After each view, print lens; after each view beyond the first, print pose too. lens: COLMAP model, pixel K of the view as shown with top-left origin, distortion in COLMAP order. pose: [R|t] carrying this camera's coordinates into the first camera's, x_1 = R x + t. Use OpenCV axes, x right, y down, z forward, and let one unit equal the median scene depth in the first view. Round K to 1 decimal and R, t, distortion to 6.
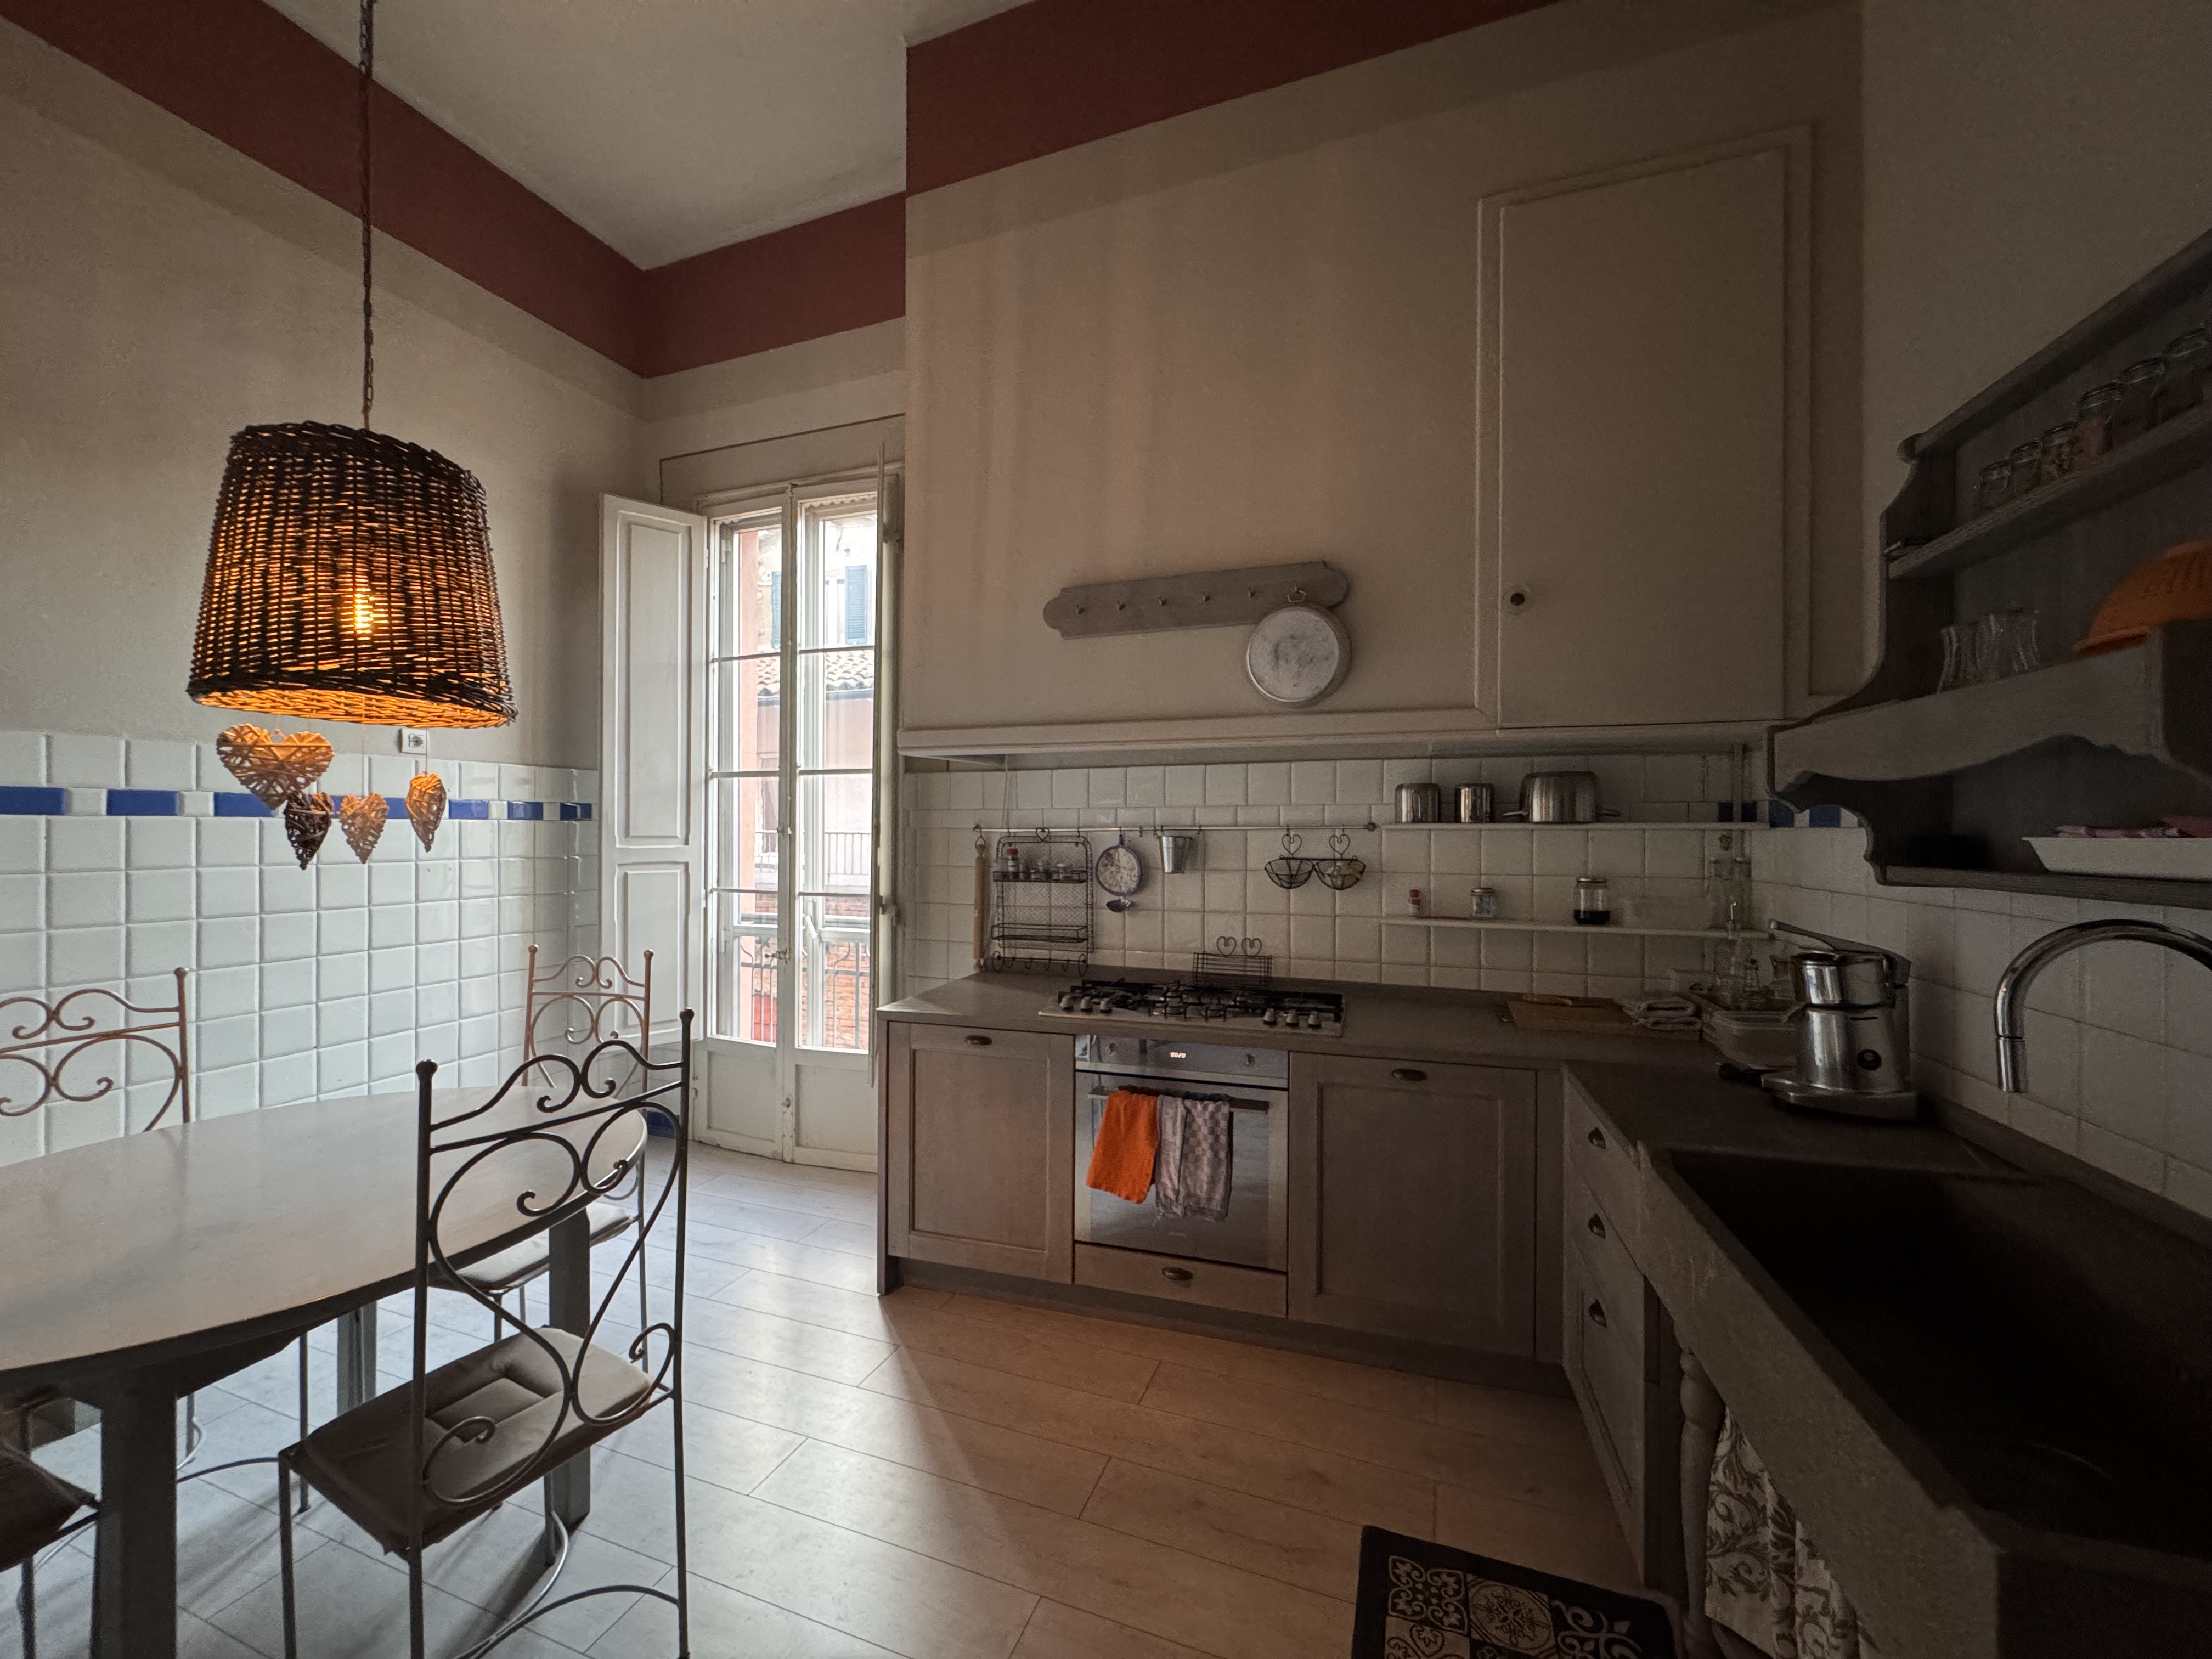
lens RADIAL K [[876.9, 0, 1106.0], [0, 876.9, 829.5], [0, 0, 1]] dist [-0.001813, 0.000176]
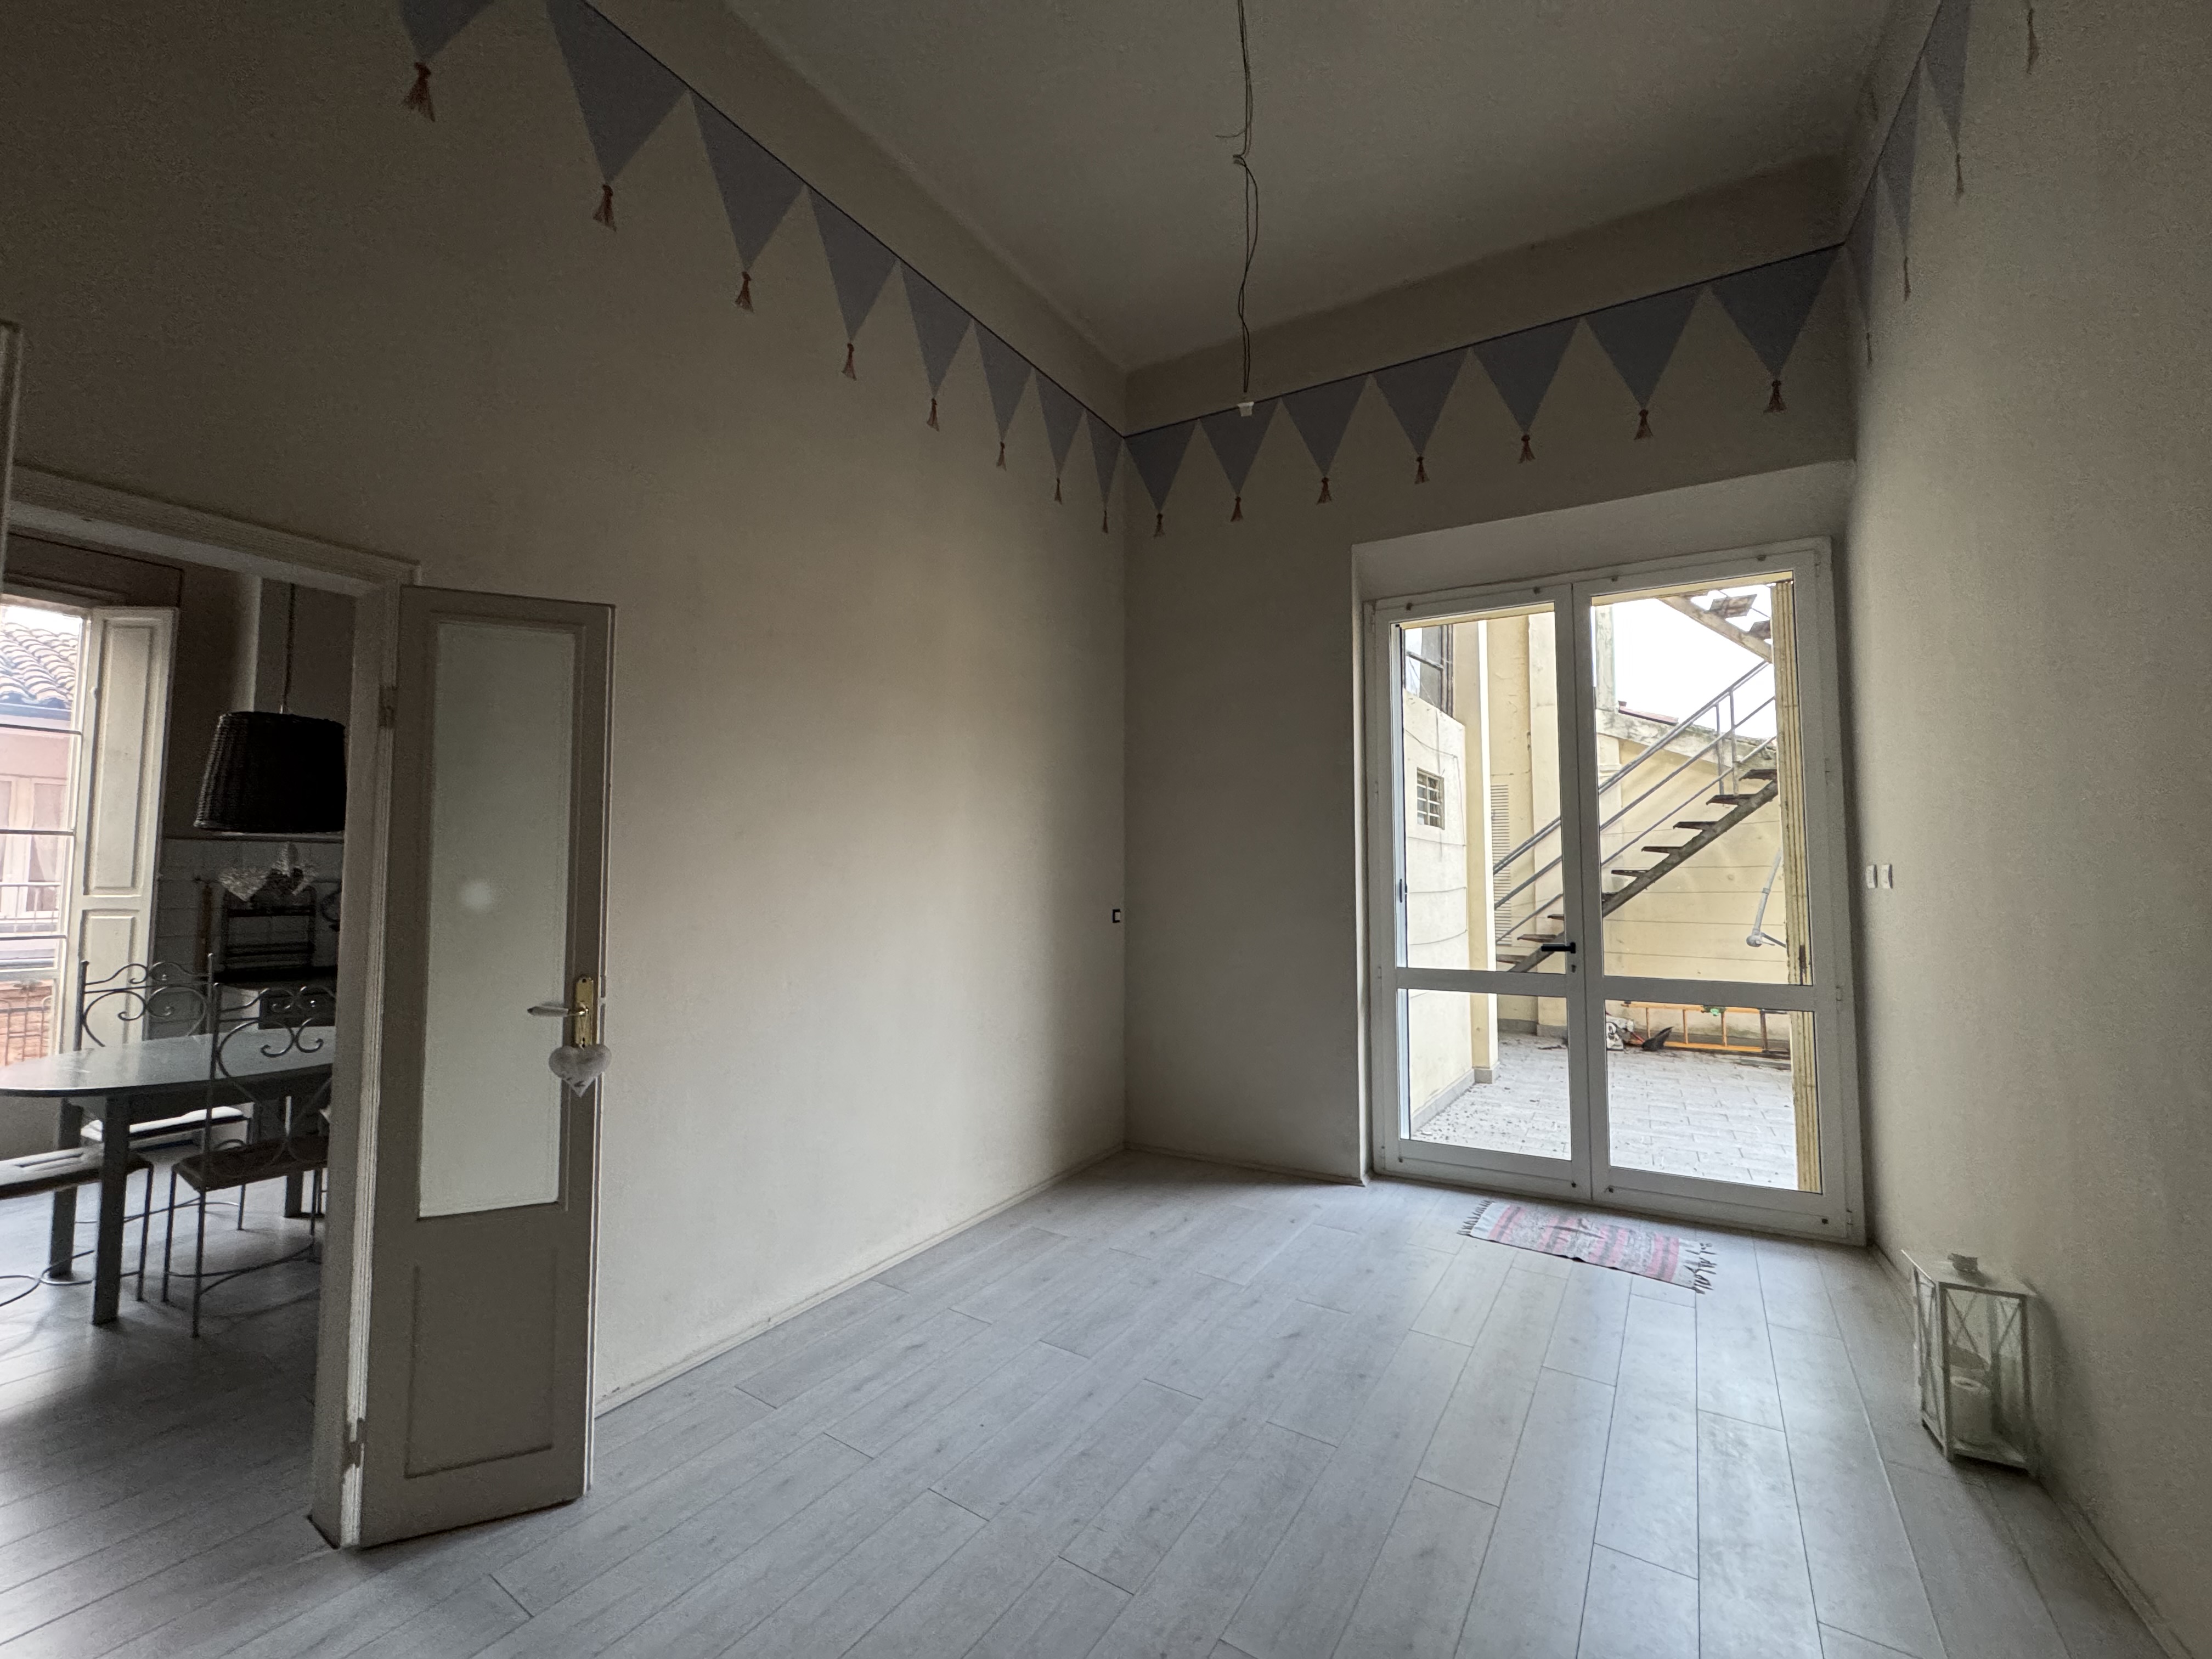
lens RADIAL K [[876.9, 0, 1106.0], [0, 876.9, 829.5], [0, 0, 1]] dist [-0.001813, 0.000176]
pose [[0.207629, 0.053111, 0.976765, -1.552351], [-0.001808, 0.998544, -0.053911, -0.013818], [-0.978206, 0.009427, 0.207423, -0.902671]]
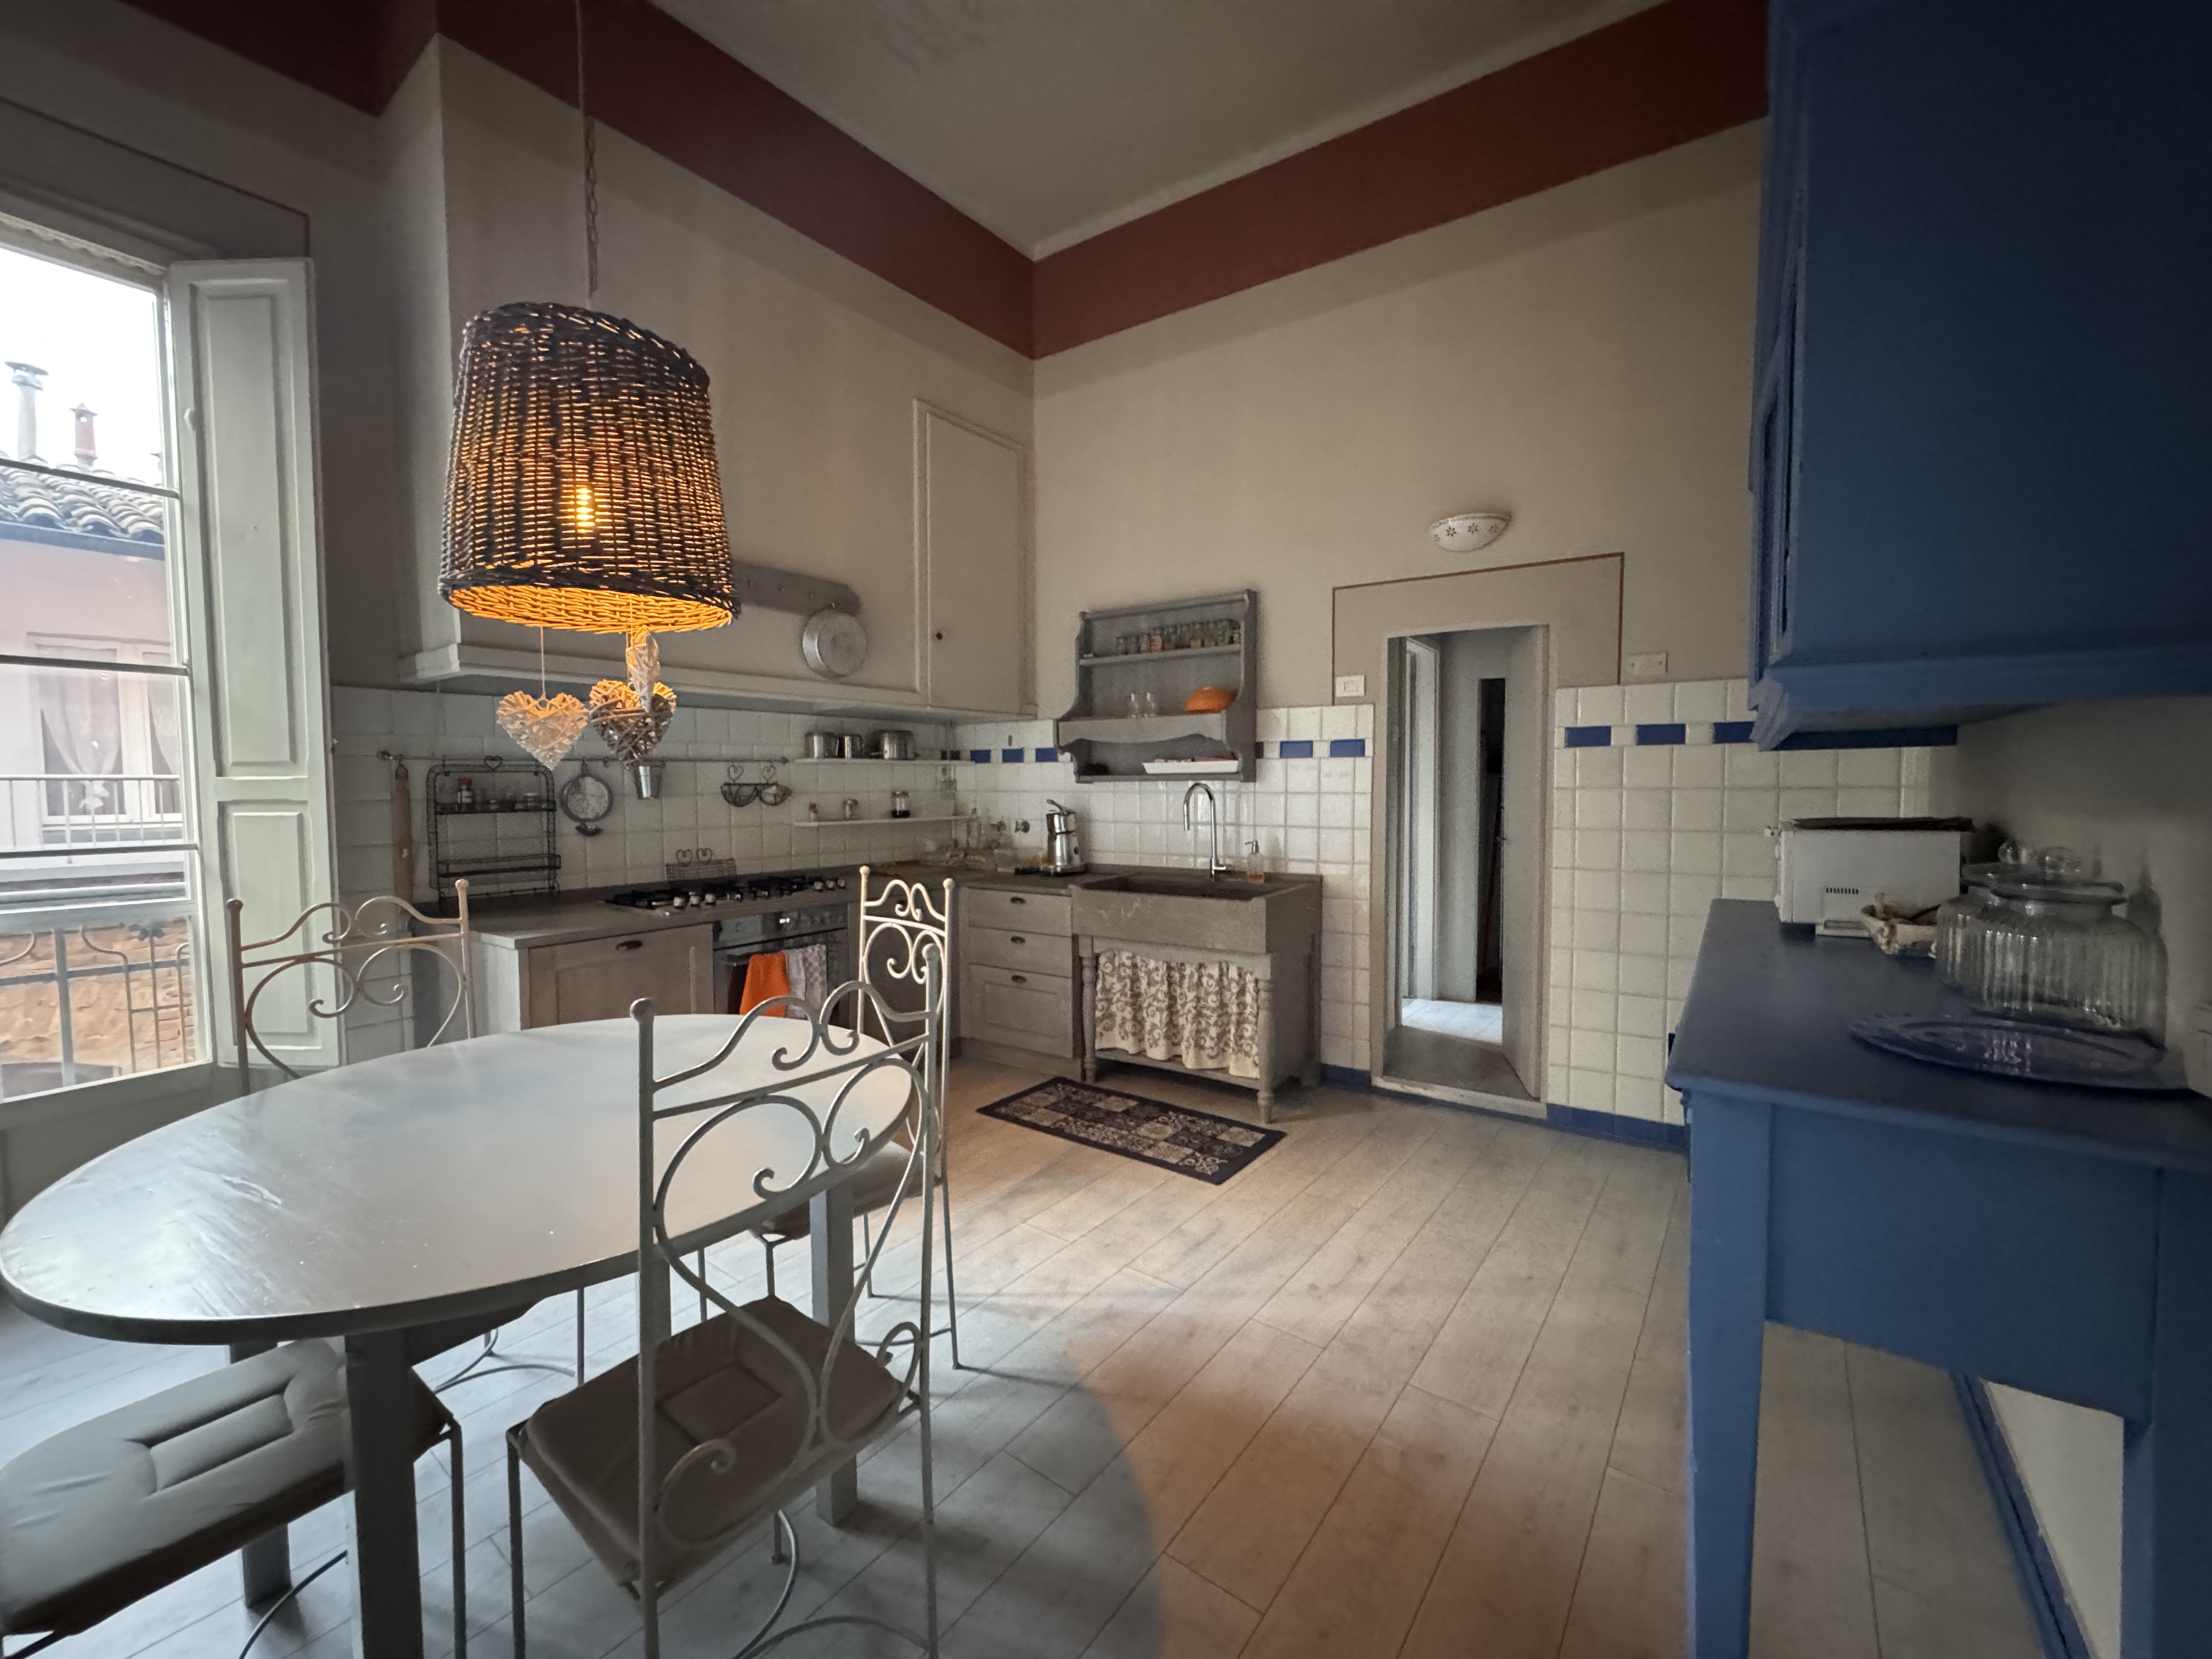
lens RADIAL K [[876.9, 0, 1106.0], [0, 876.9, 829.5], [0, 0, 1]] dist [-0.001813, 0.000176]
pose [[0.275074, -0.055884, 0.959798, -0.992494], [0.005267, 0.998382, 0.056621, 0.033321], [-0.961409, -0.010520, 0.274923, 0.121086]]
